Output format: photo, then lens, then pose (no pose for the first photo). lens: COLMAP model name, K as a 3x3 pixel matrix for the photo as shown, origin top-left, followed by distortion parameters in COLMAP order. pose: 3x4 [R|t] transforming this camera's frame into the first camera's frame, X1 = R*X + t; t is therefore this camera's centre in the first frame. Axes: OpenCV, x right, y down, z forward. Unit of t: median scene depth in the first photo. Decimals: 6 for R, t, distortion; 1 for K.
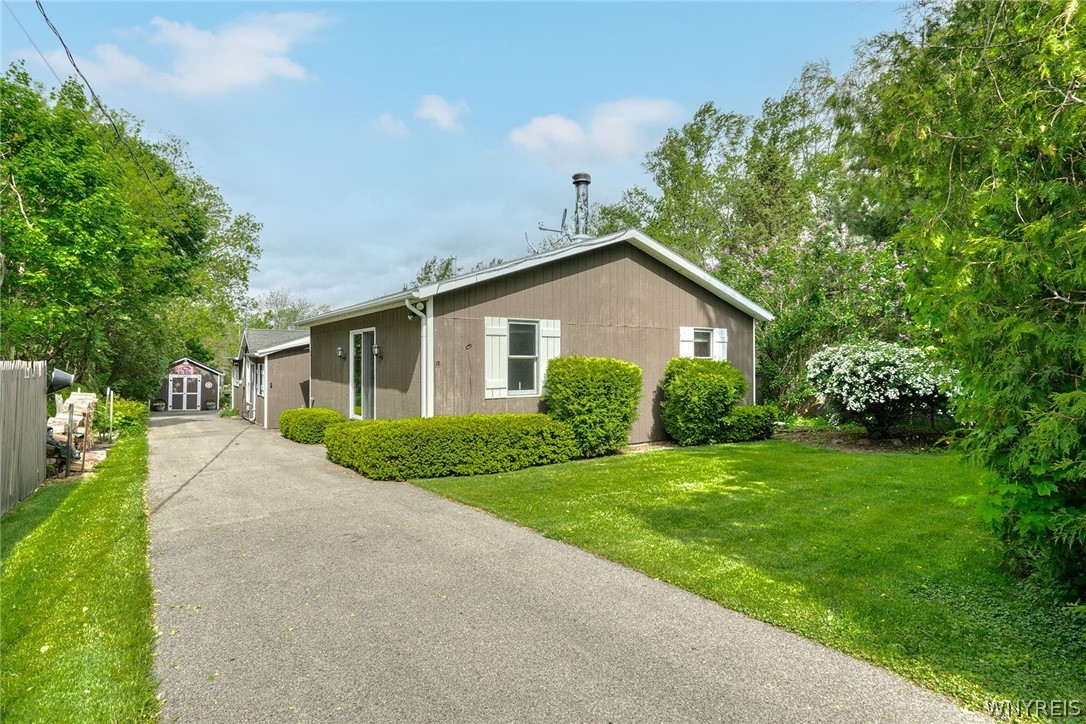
lens RADIAL K [[563.7, 0, 548.3], [0, 563.7, 357.4], [0, 0, 1]] dist [-0.003606, 0.000195]
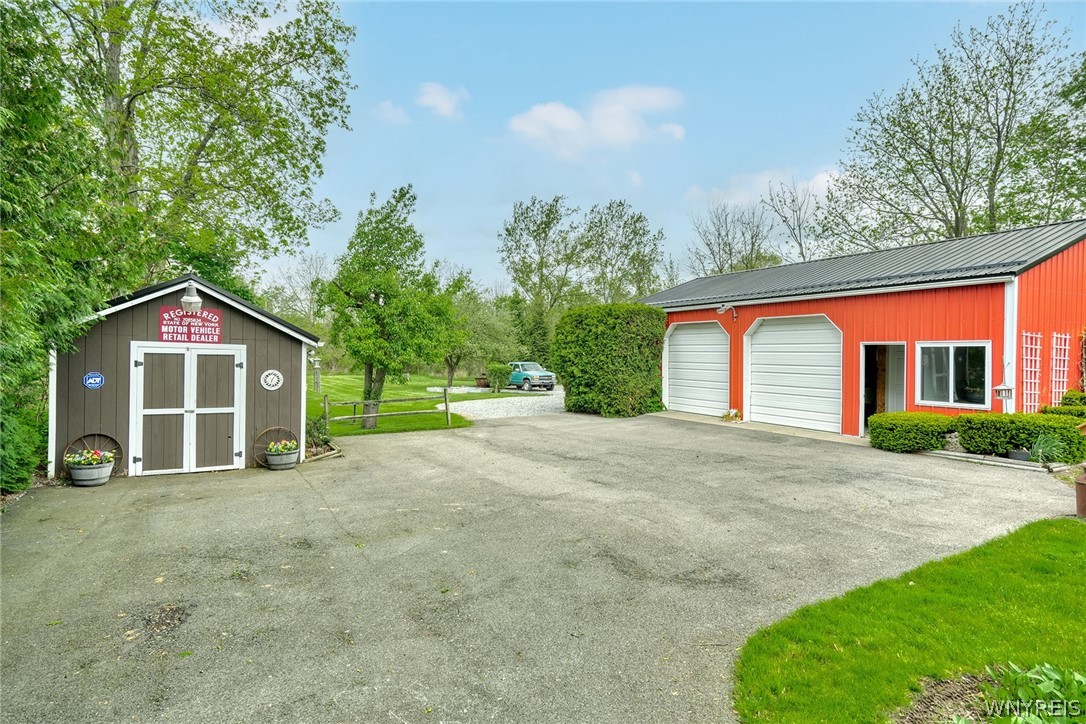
lens RADIAL K [[563.7, 0, 538.3], [0, 563.7, 359.0], [0, 0, 1]] dist [-0.003606, 0.000195]
pose [[0.999933, 0.006167, -0.009760, -0.510364], [-0.006039, 0.999896, 0.013088, 0.036901], [0.009840, -0.013028, 0.999867, 0.784209]]
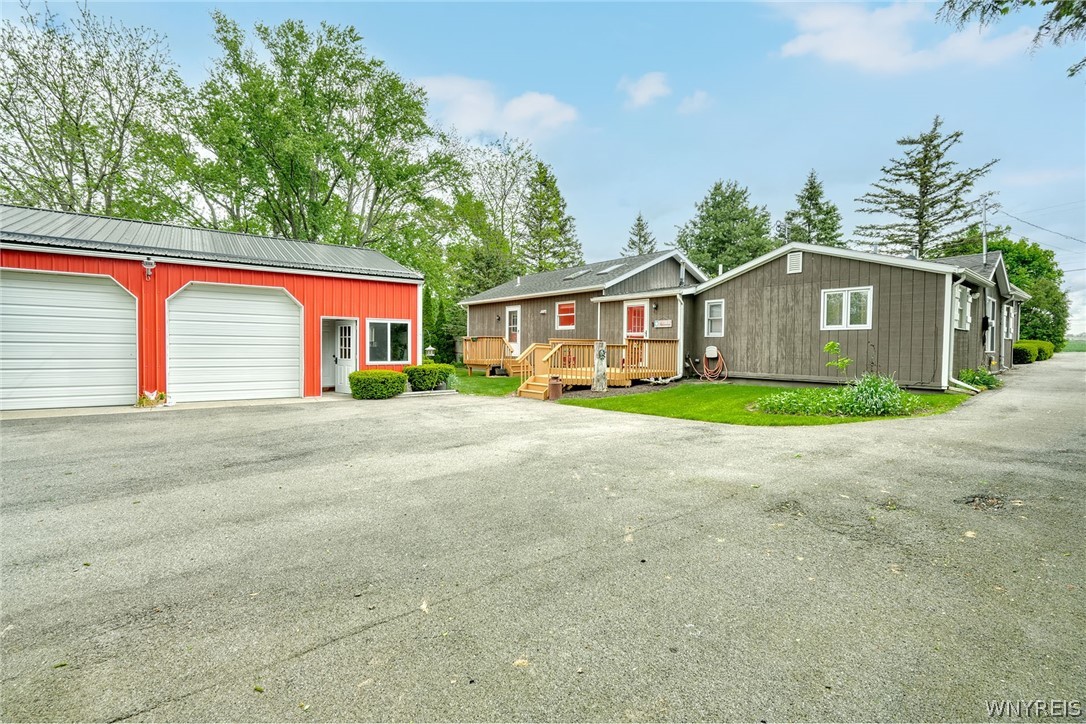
lens RADIAL K [[496.5, 0, 541.0], [0, 496.5, 361.1], [0, 0, 1]] dist [-0.005119, -0.000563]
pose [[-0.108754, -0.023191, 0.993798, -0.795512], [-0.007497, 0.999719, 0.022508, 0.062765], [-0.994040, -0.005003, -0.108897, 1.146551]]
